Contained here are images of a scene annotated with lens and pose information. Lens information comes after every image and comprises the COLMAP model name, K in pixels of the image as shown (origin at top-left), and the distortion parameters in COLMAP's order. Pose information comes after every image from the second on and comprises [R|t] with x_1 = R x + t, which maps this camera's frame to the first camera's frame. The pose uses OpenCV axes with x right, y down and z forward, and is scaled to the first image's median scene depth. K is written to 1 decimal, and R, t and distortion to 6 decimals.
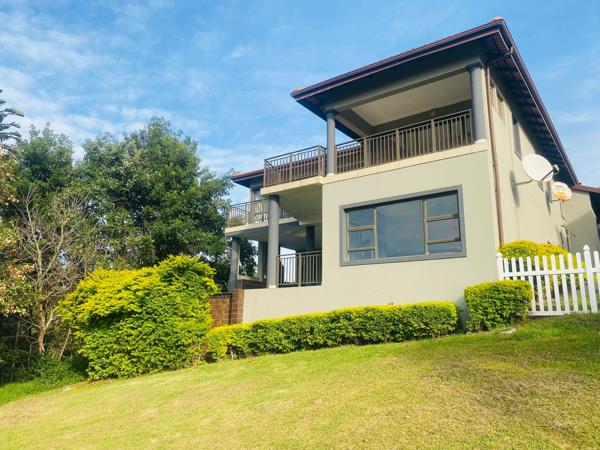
lens RADIAL K [[466.1, 0, 300.0], [0, 466.1, 225.0], [0, 0, 1]] dist [0.047054, -0.001251]
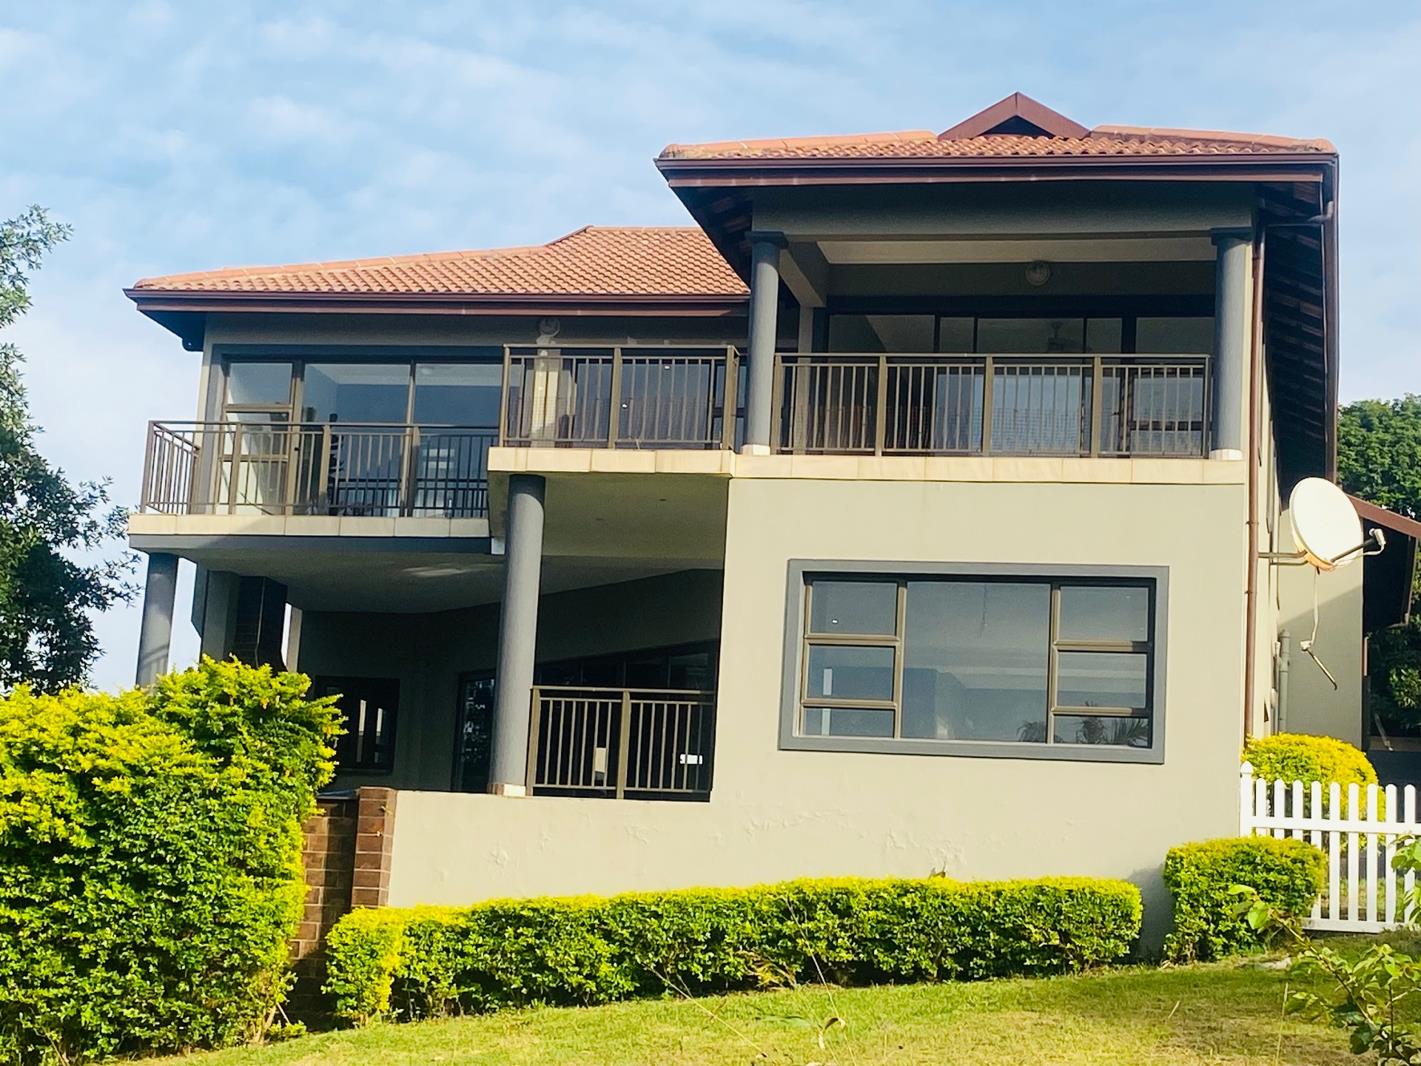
lens RADIAL K [[3074.6, 0, 710.5], [0, 3074.6, 533.0], [0, 0, 1]] dist [0.016814, 3.544582]
pose [[0.911134, 0.103457, 0.398913, -0.919351], [-0.132131, 0.990211, 0.044985, -0.167926], [-0.390354, -0.093696, 0.915885, -1.033411]]
